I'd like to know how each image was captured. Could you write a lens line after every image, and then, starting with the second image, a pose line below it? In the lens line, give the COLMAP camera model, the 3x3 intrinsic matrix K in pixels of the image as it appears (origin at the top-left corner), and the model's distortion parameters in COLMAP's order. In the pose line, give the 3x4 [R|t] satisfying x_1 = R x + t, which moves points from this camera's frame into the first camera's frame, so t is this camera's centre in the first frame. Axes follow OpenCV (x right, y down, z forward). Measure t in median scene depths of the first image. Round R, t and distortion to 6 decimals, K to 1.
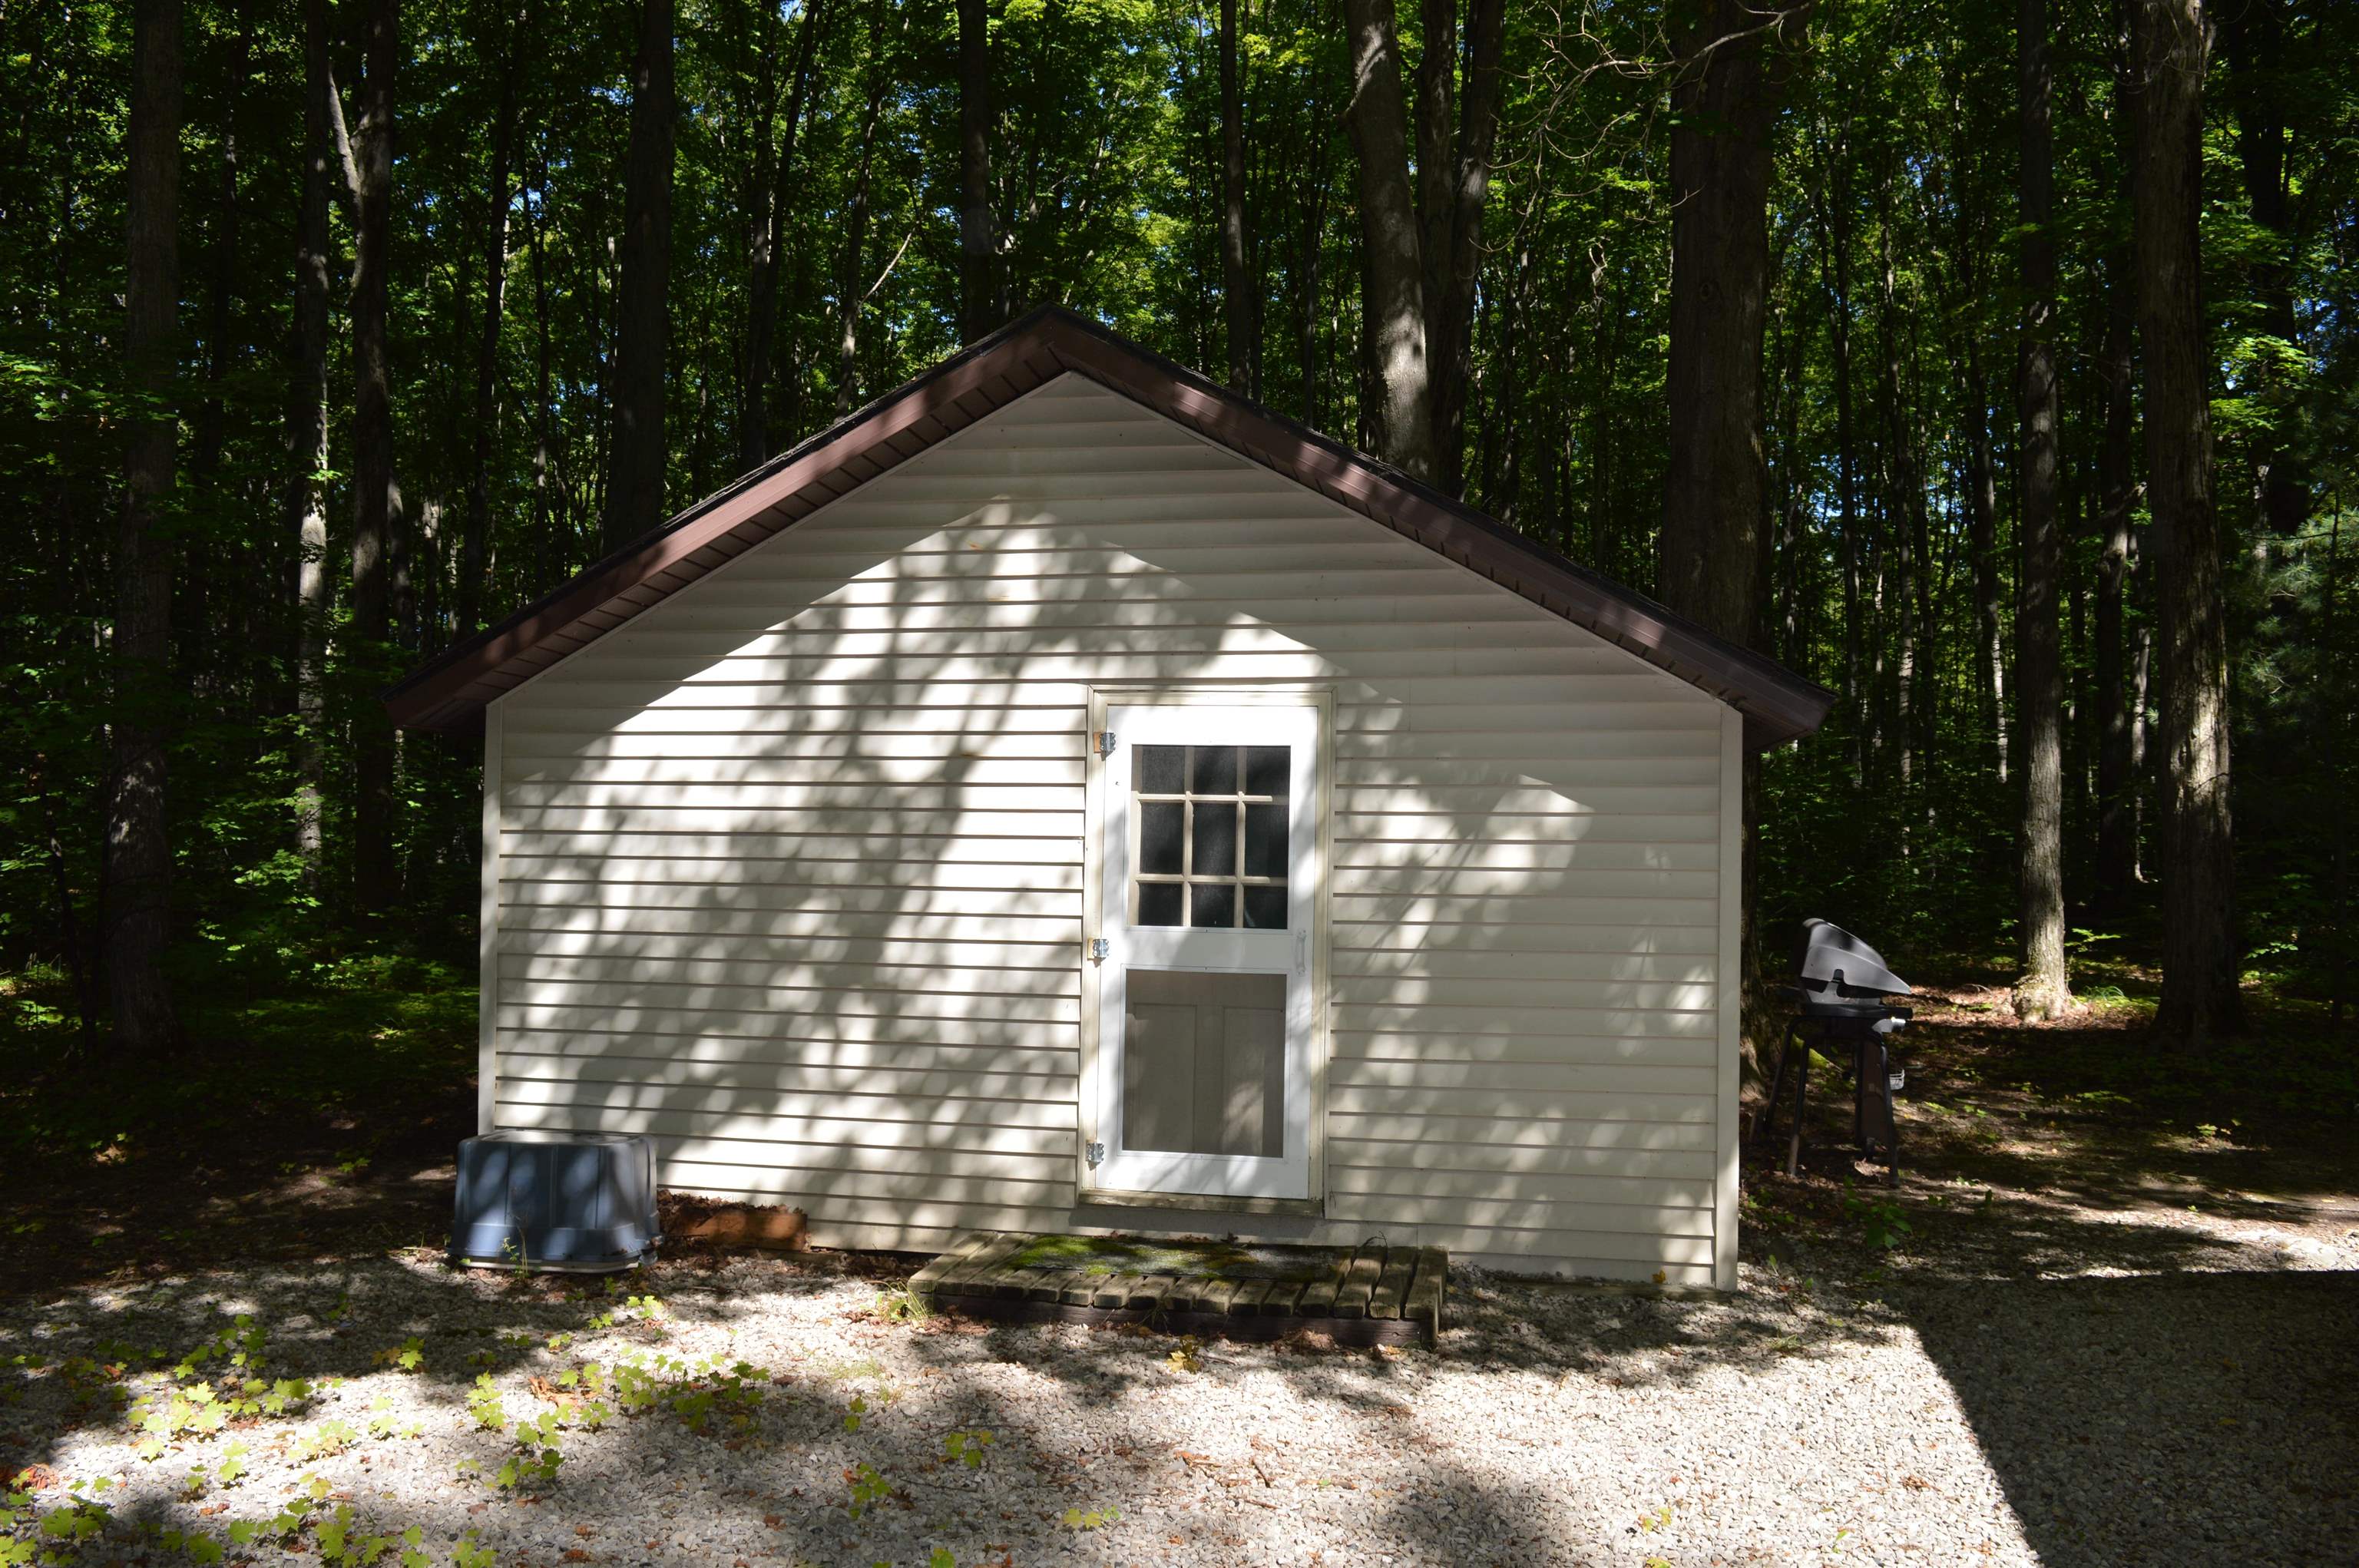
lens RADIAL K [[1870.9, 0, 1171.2], [0, 1870.9, 781.2], [0, 0, 1]] dist [-0.093035, 0.017709]
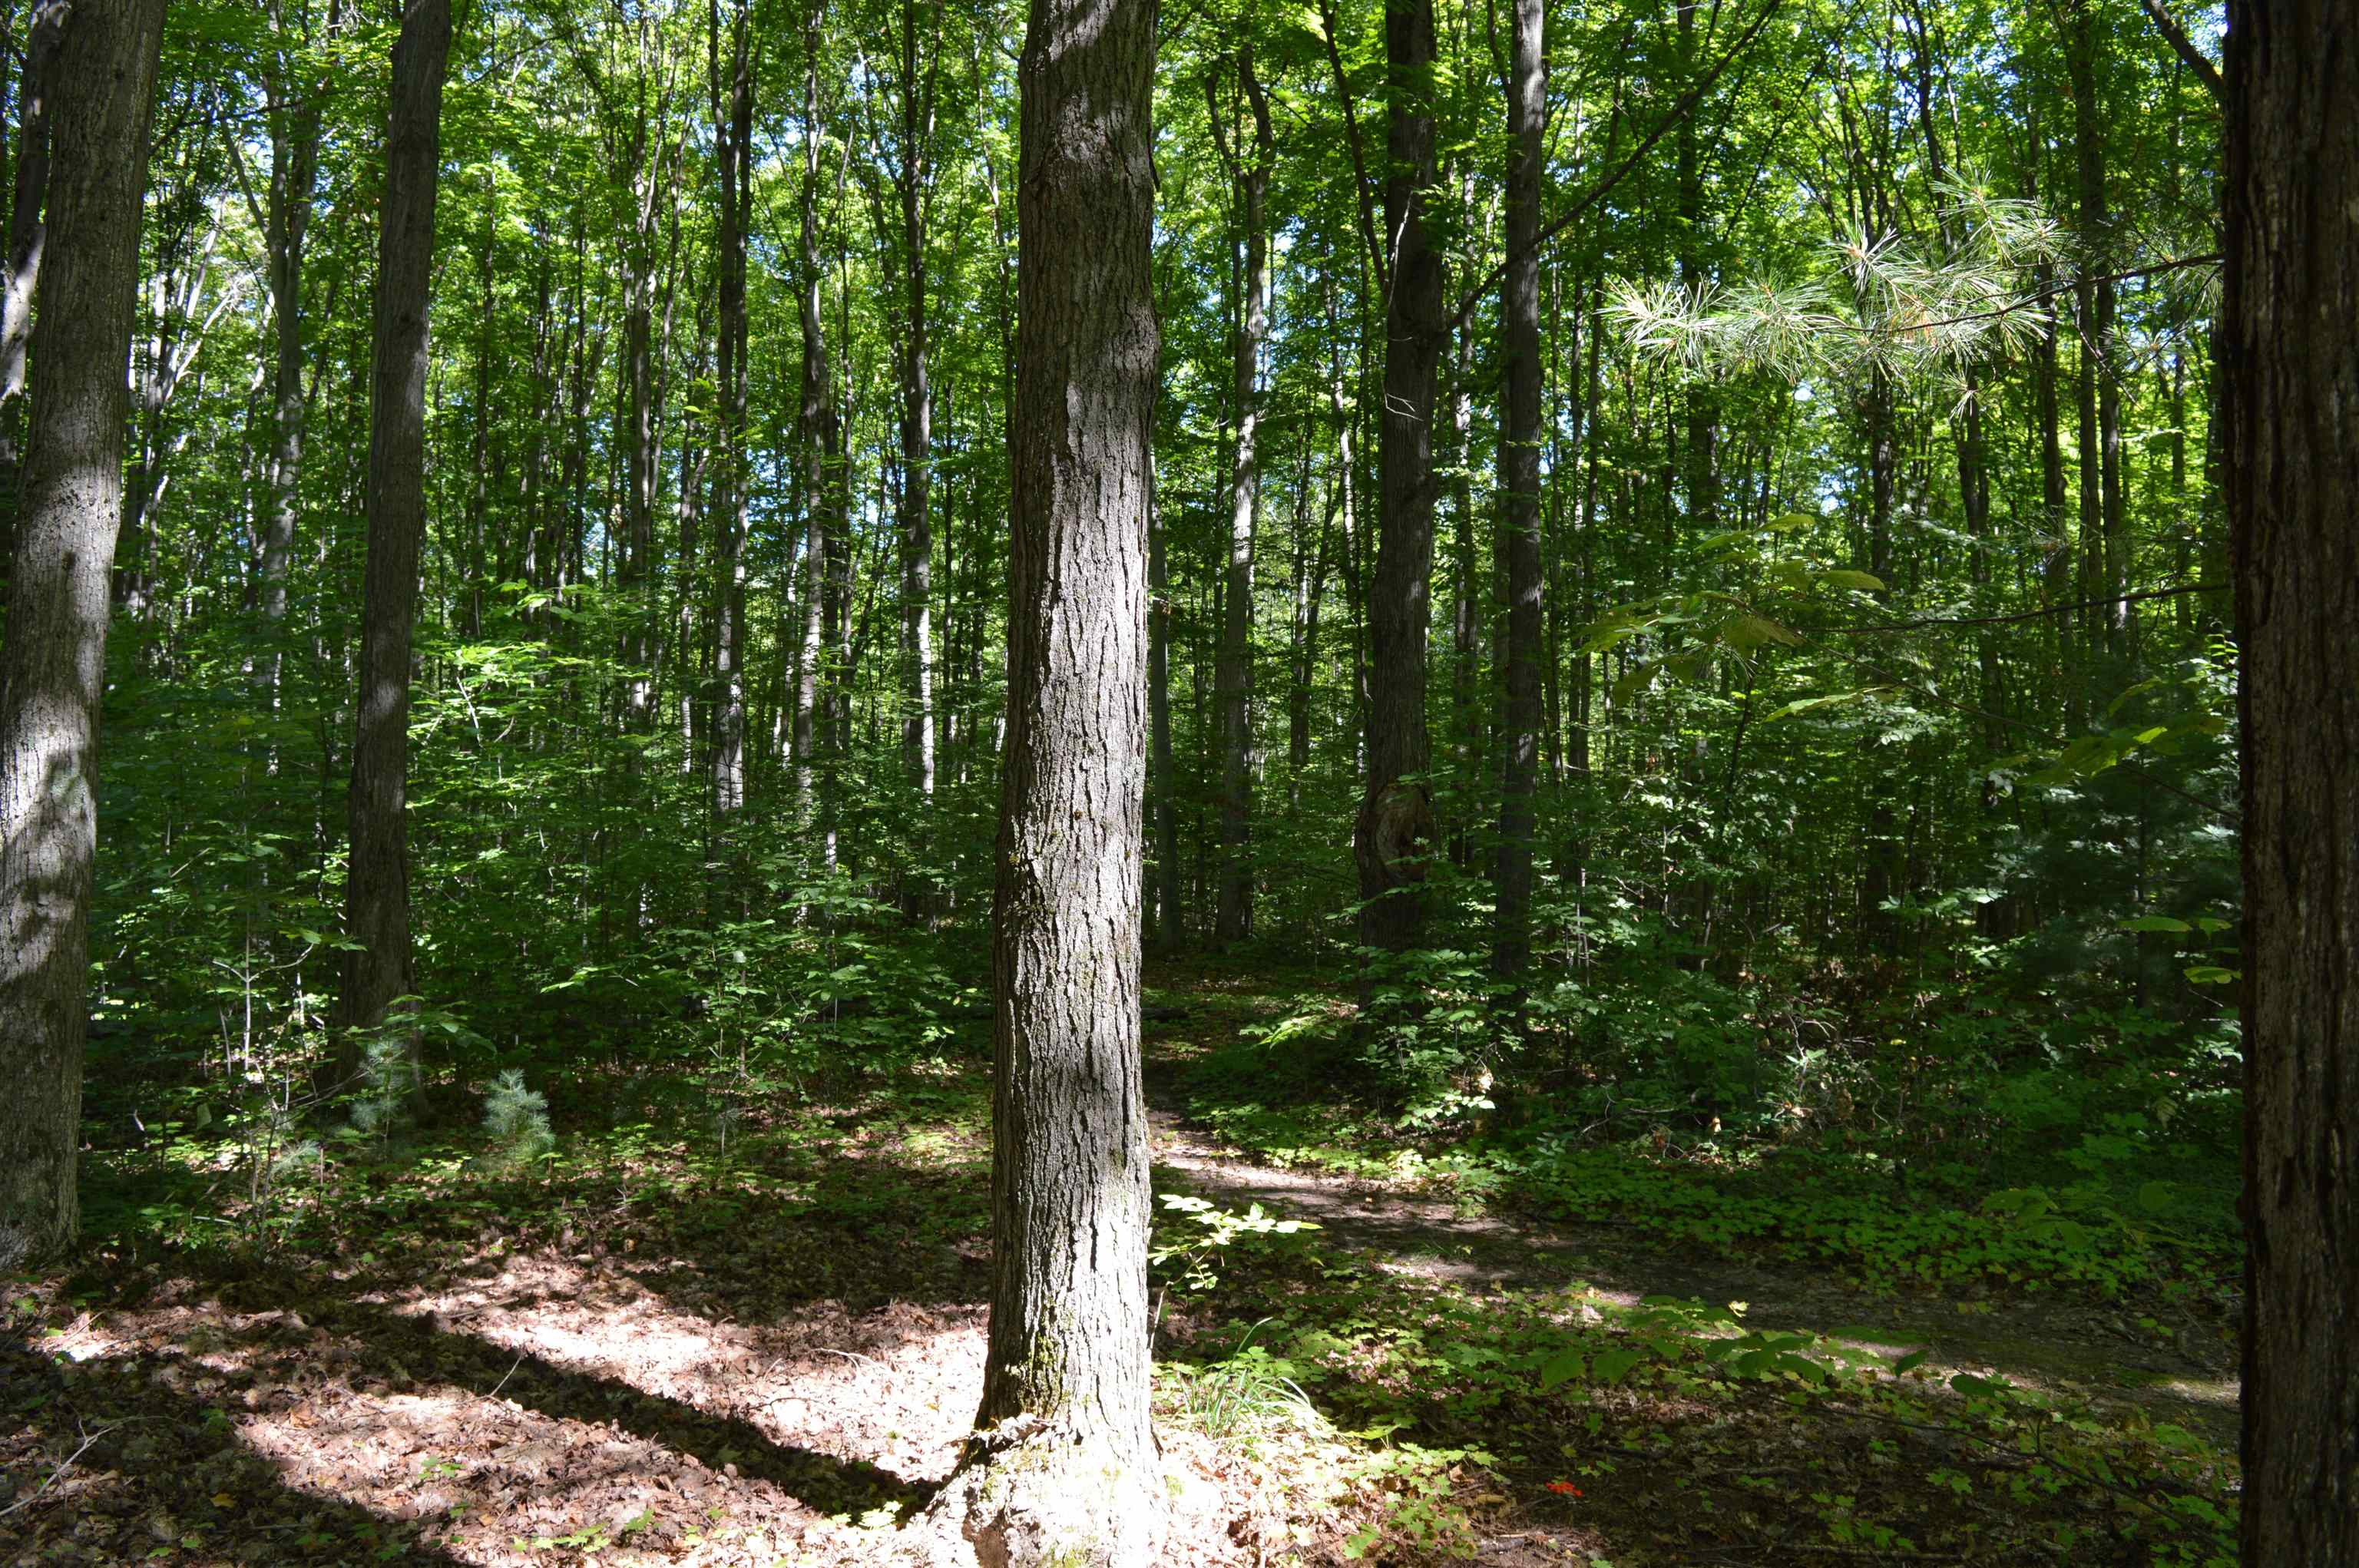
lens RADIAL K [[1870.9, 0, 1171.2], [0, 1870.9, 781.2], [0, 0, 1]] dist [-0.093035, 0.017709]
pose [[0.848872, 0.033314, 0.527548, 0.340397], [-0.021048, 0.999351, -0.029240, 0.024645], [-0.528180, 0.013718, 0.849022, 0.758255]]
